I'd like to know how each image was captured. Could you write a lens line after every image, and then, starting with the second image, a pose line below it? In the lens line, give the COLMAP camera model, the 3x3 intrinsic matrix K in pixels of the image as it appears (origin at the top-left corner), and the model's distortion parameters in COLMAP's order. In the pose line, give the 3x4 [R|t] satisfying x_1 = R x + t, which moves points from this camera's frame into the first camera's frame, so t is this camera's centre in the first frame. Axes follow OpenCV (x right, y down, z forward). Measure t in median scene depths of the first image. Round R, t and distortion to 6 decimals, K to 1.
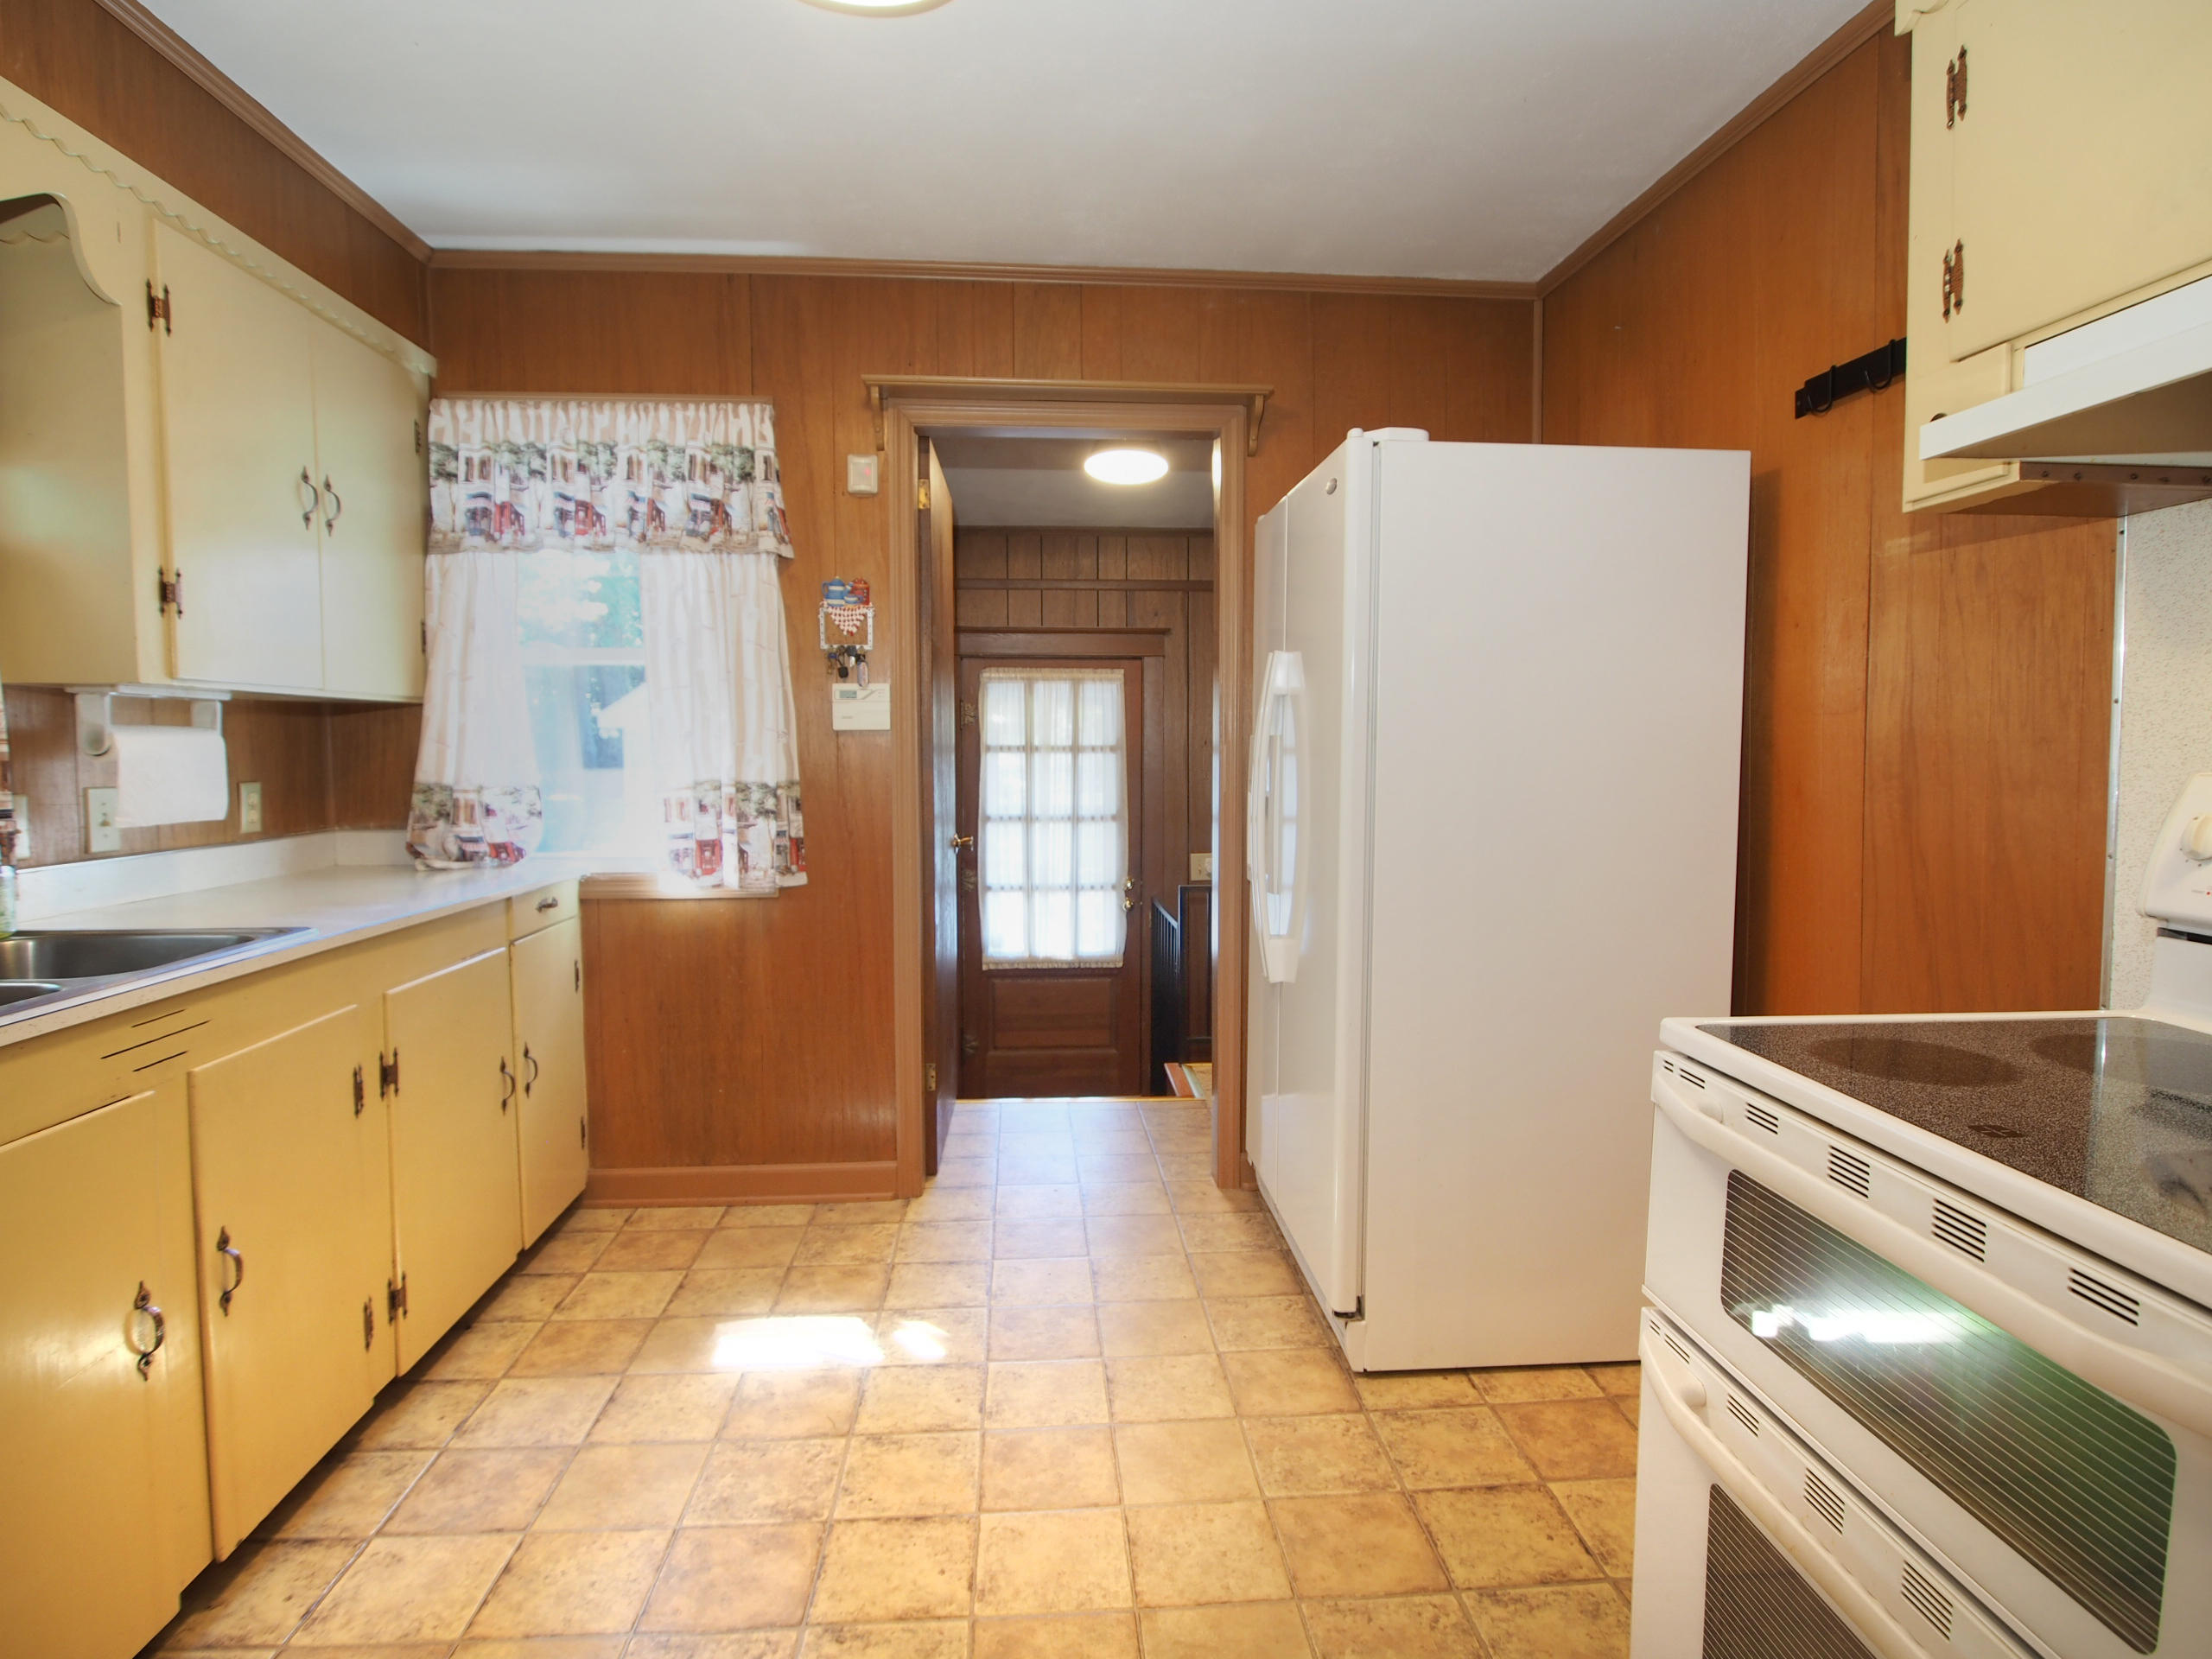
lens RADIAL K [[1199.1, 0, 1102.3], [0, 1199.1, 822.2], [0, 0, 1]] dist [-0.001335, -0.010739]
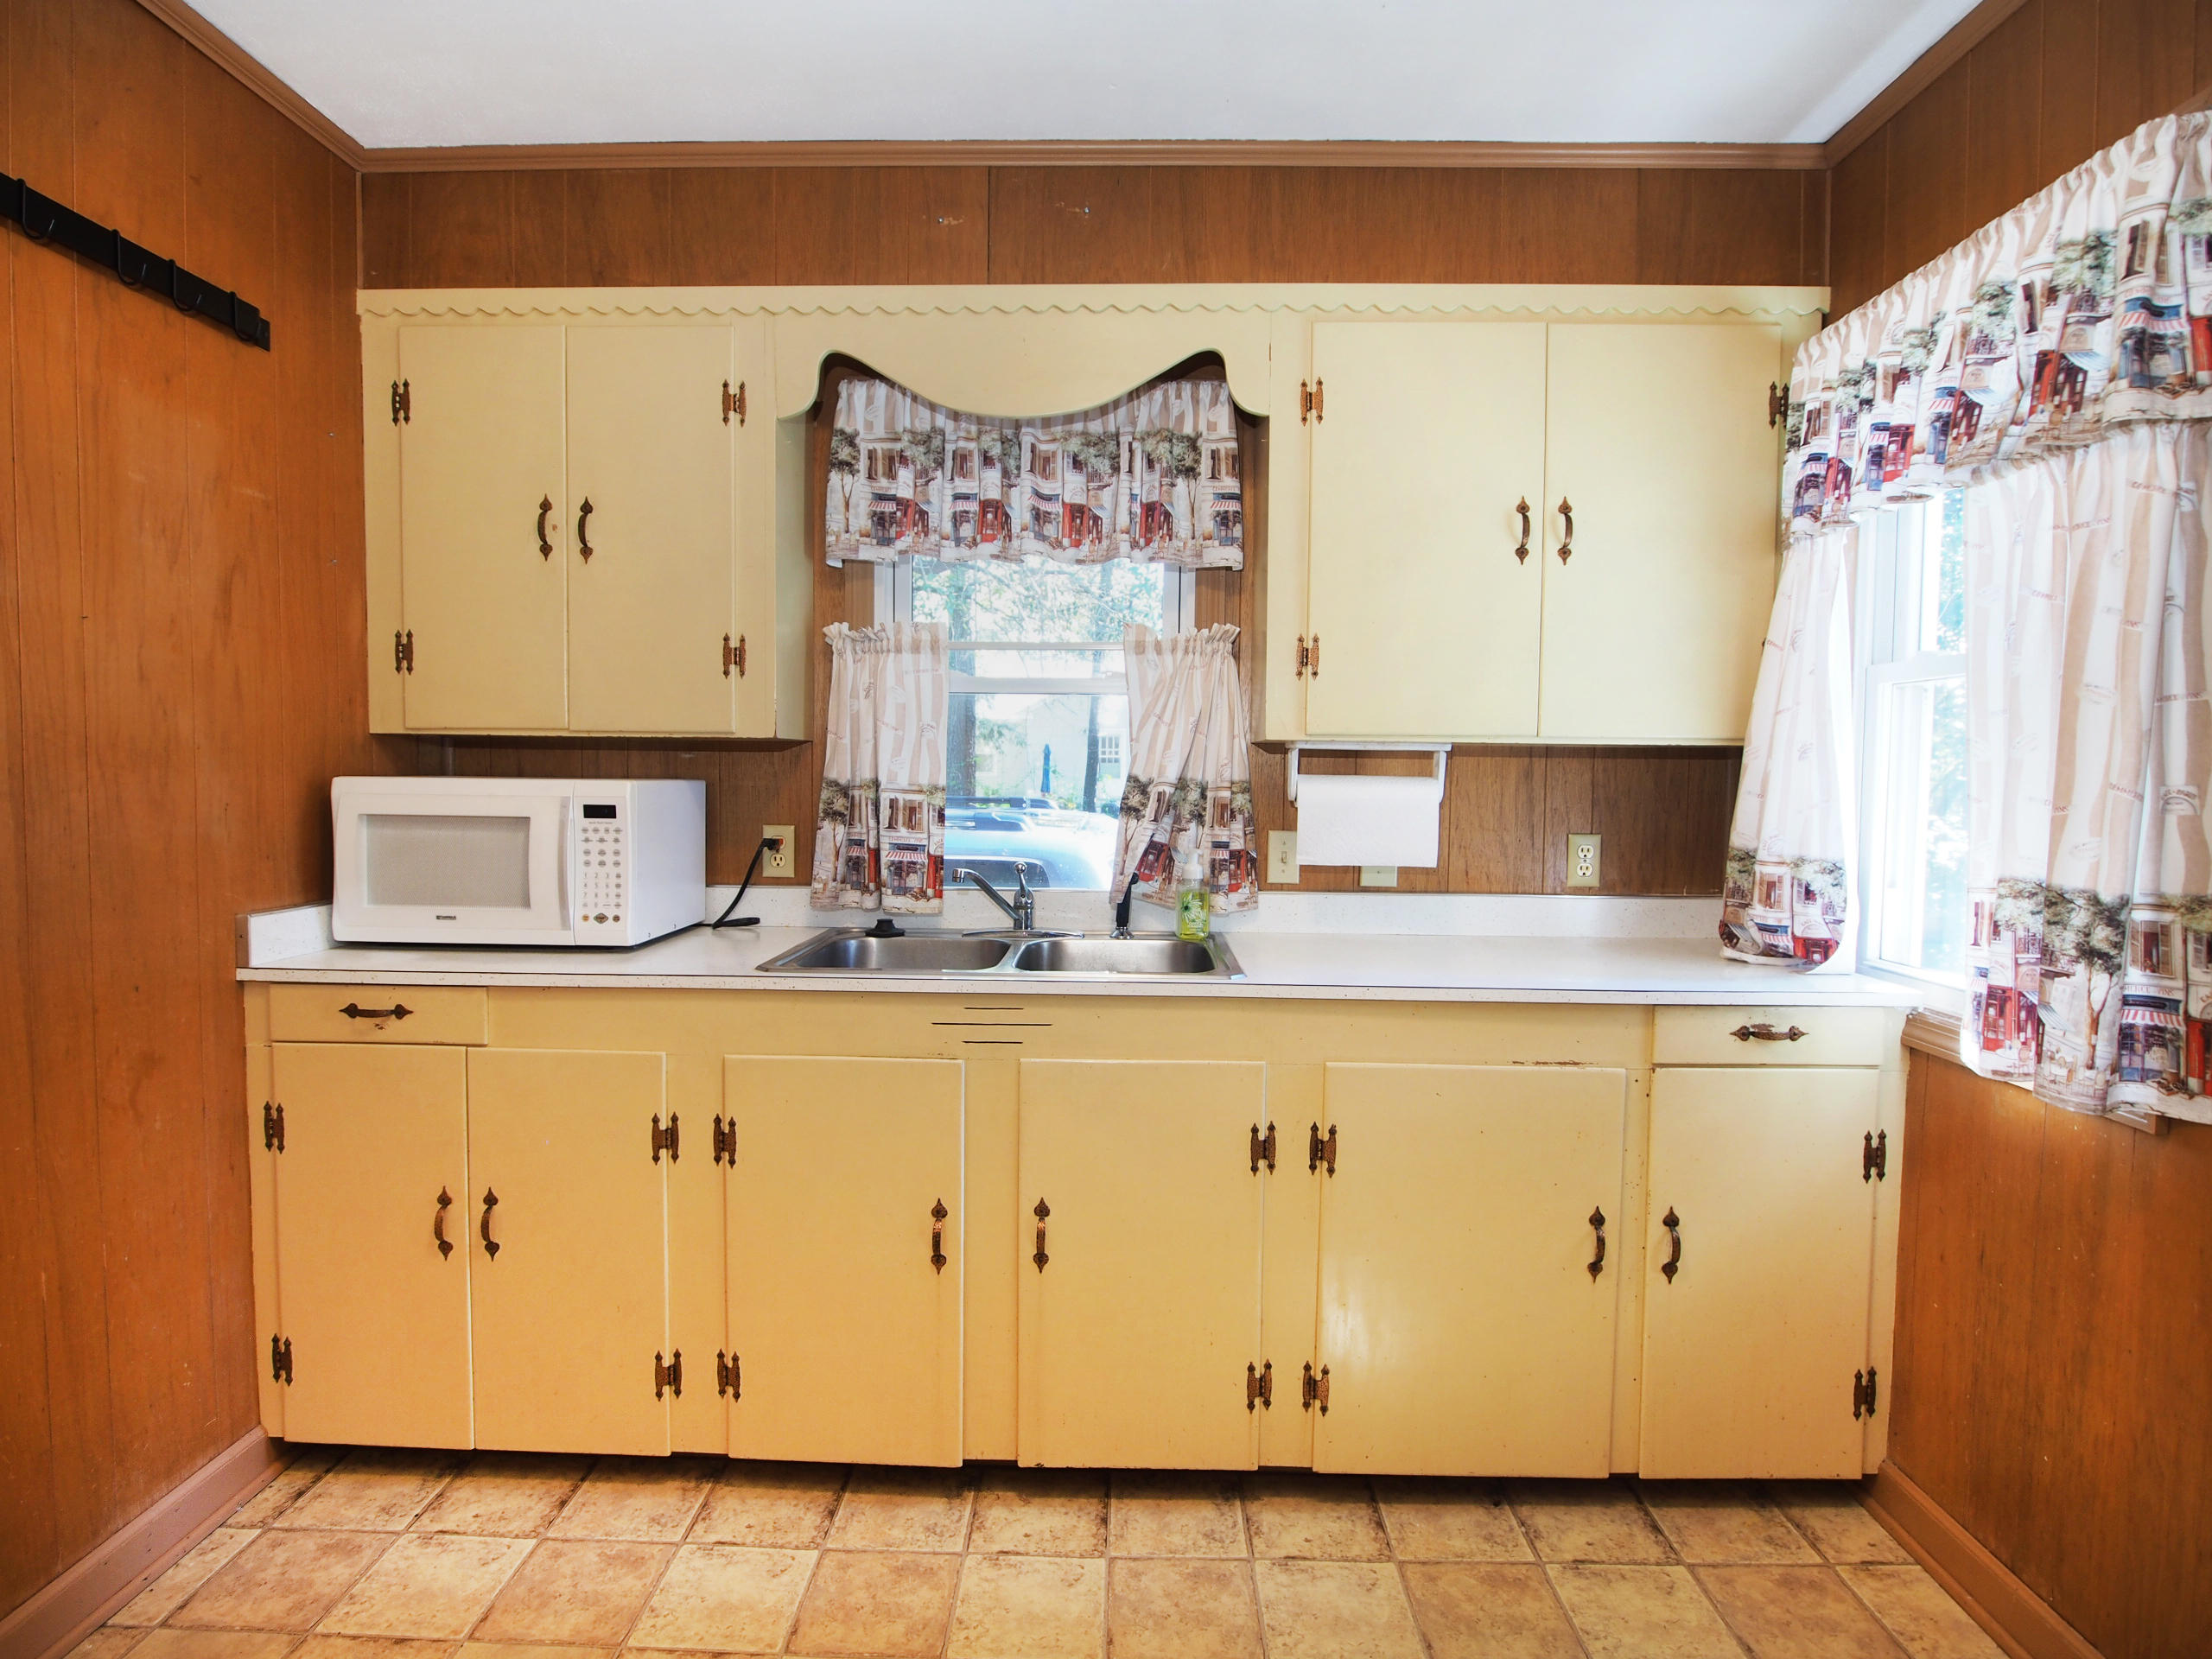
lens RADIAL K [[1200.5, 0, 1099.8], [0, 1200.5, 832.0], [0, 0, 1]] dist [-0.001931, -0.010527]
pose [[-0.090059, 0.052279, -0.994563, 0.246671], [-0.074888, 0.995439, 0.059106, -0.057305], [0.993117, 0.079804, -0.085733, 0.639212]]
